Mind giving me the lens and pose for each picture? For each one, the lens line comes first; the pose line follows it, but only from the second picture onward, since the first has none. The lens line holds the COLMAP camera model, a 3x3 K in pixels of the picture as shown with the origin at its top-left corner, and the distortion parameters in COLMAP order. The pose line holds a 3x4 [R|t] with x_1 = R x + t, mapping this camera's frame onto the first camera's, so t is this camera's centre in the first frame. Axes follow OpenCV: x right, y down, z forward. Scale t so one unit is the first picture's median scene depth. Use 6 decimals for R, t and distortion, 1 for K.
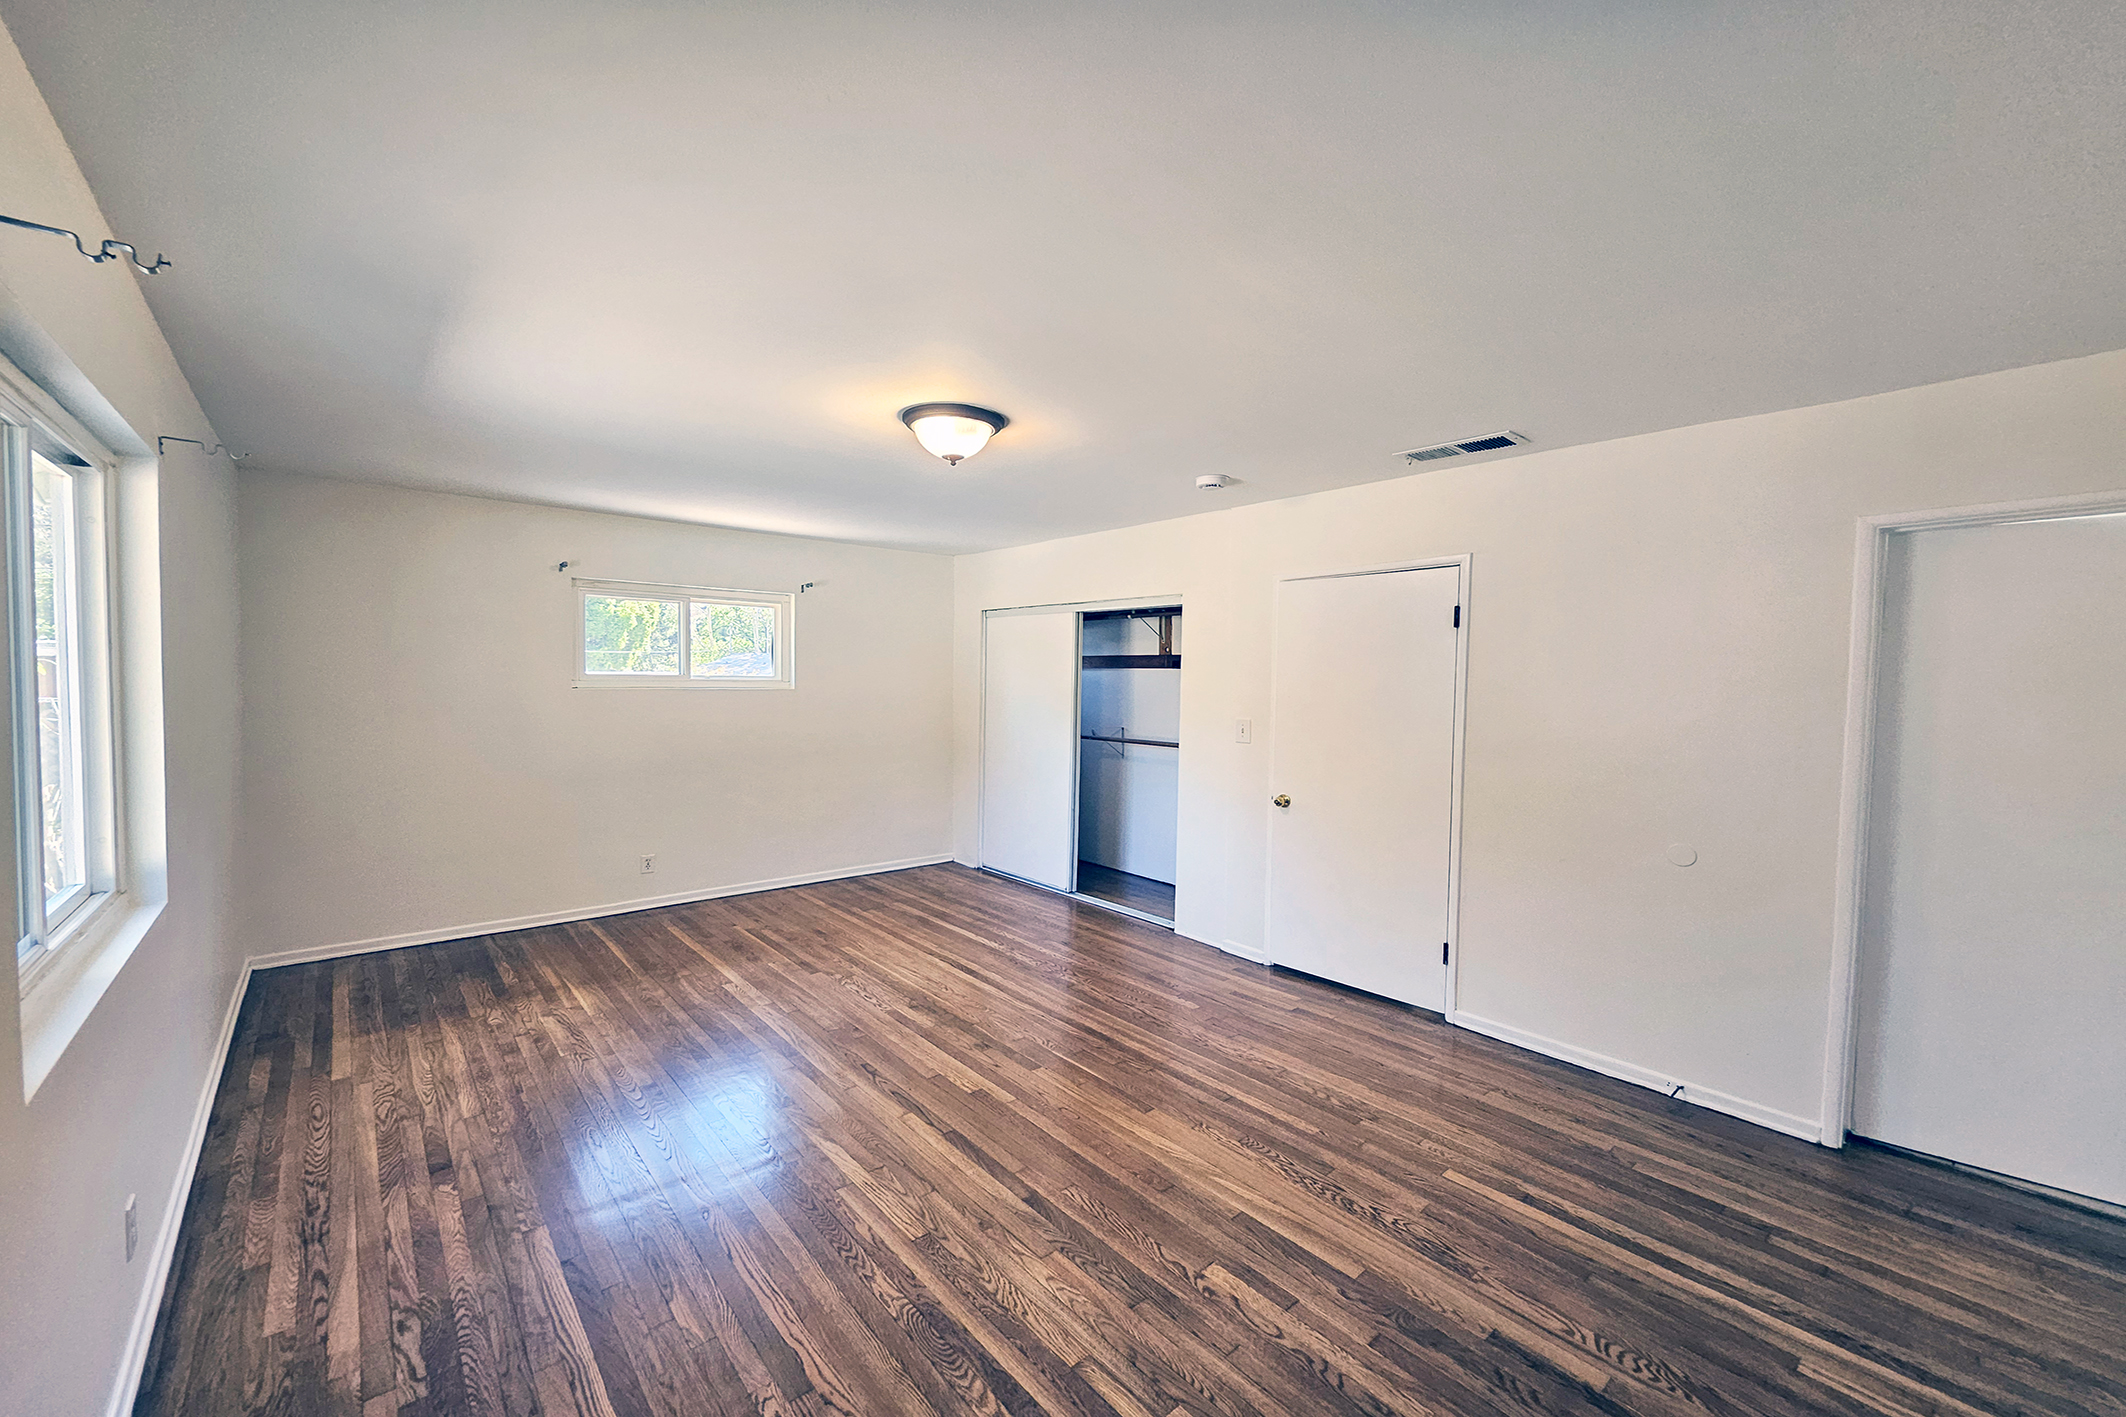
lens RADIAL K [[840.2, 0, 1064.0], [0, 840.2, 715.3], [0, 0, 1]] dist [0.002695, -0.001316]
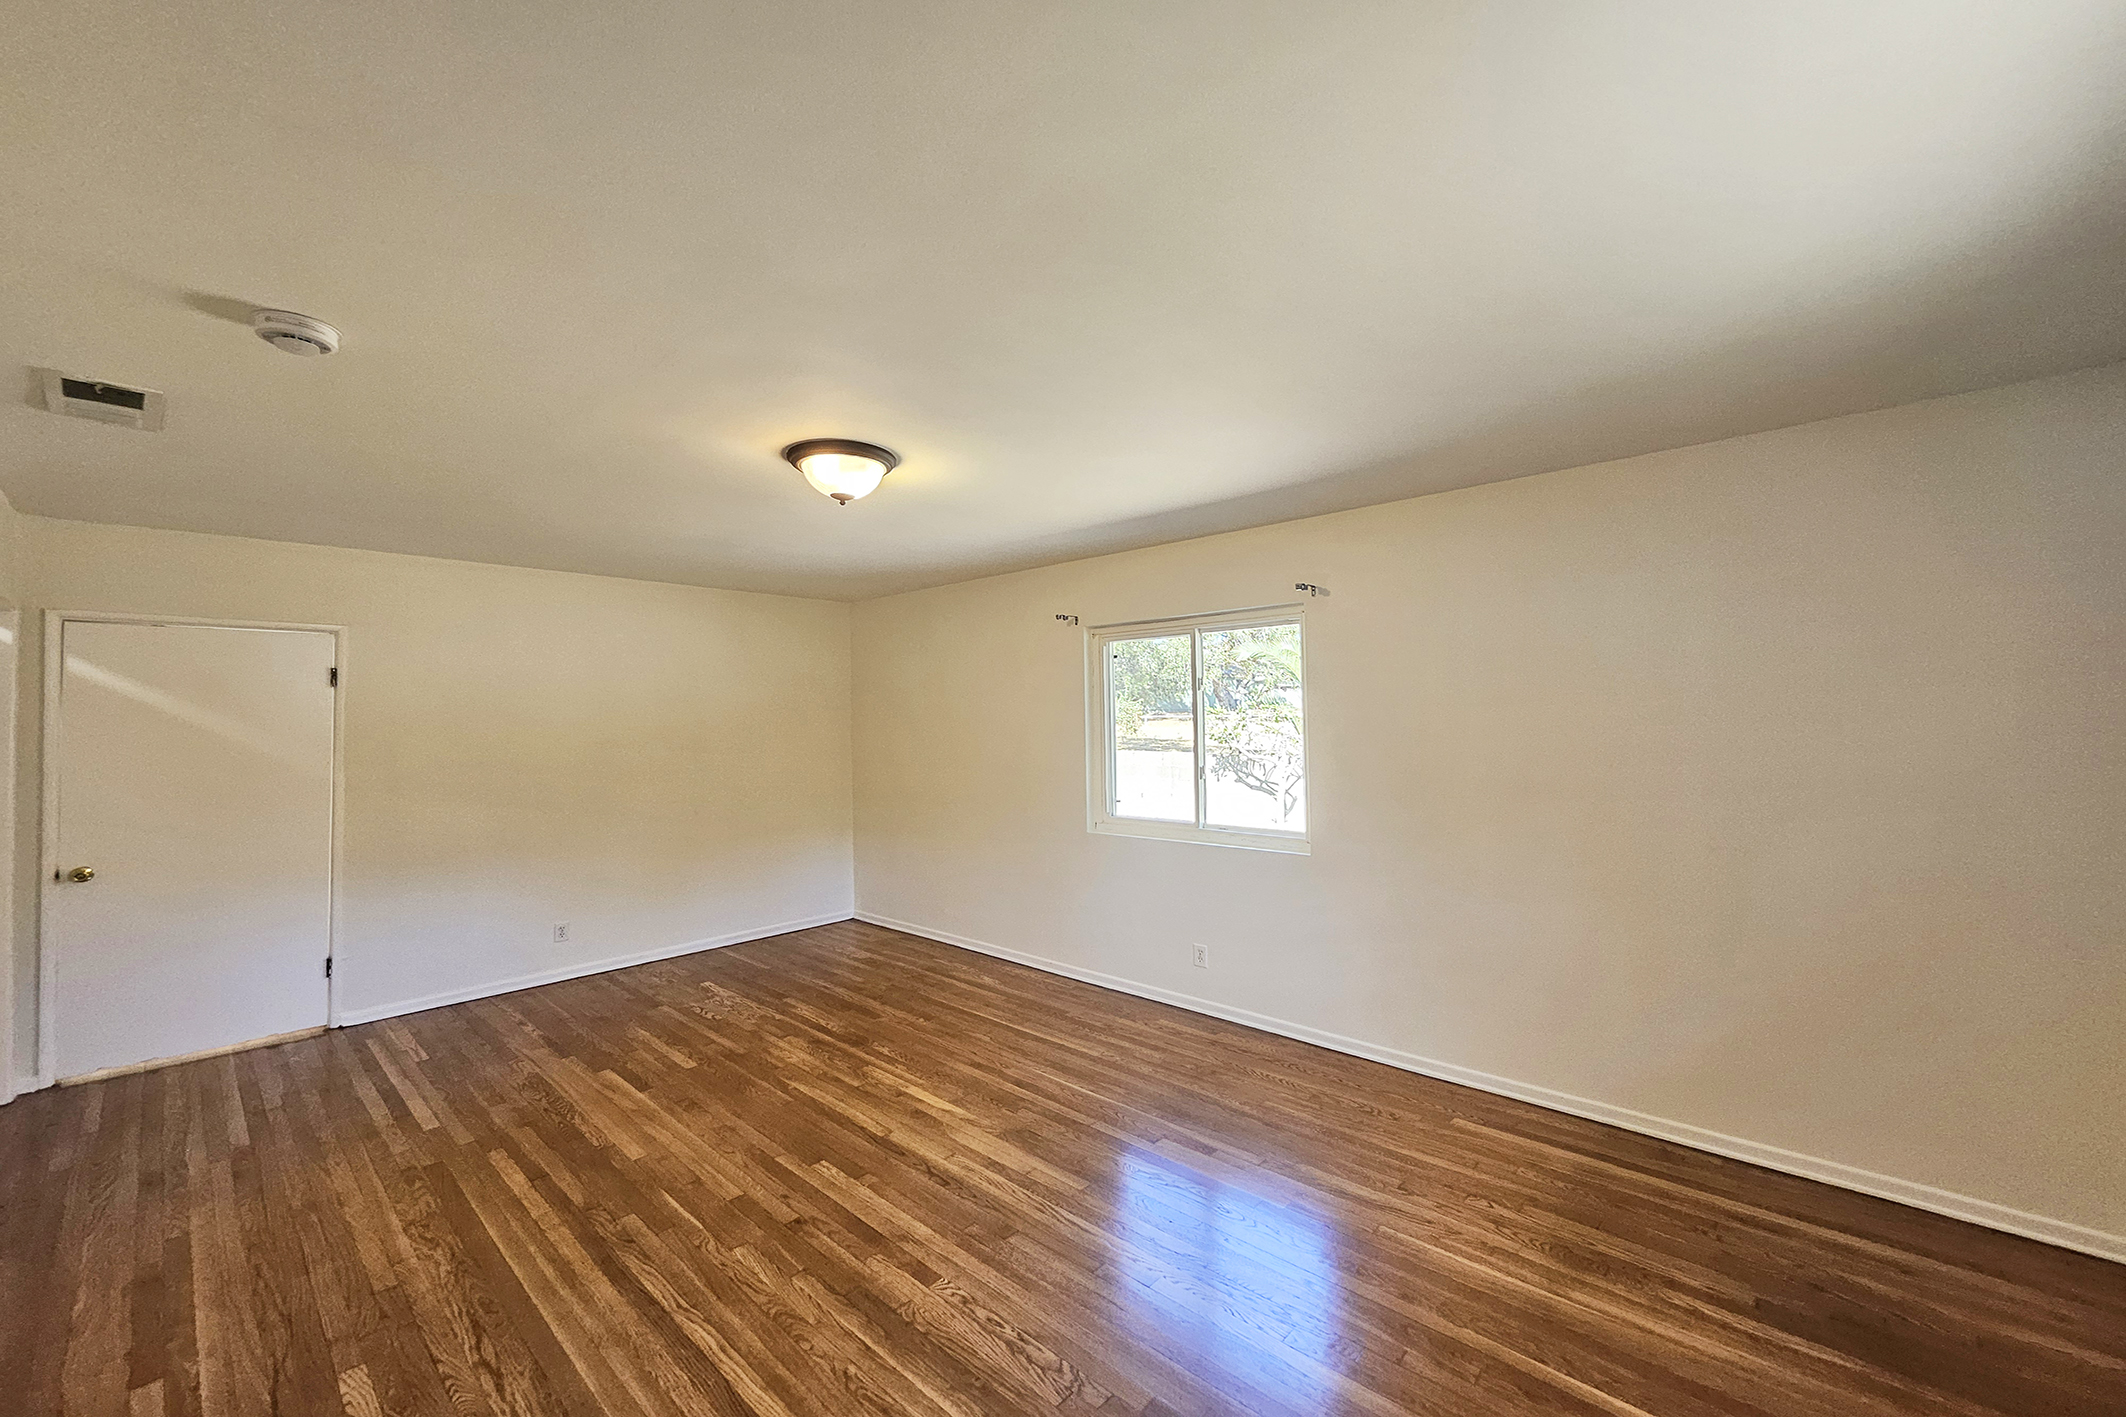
lens RADIAL K [[840.2, 0, 1065.6], [0, 840.2, 710.3], [0, 0, 1]] dist [0.002695, -0.001316]
pose [[-0.993930, -0.001627, -0.110007, -0.342004], [-0.005798, 0.999276, 0.037606, -0.122894], [0.109866, 0.038016, -0.993219, 2.386987]]
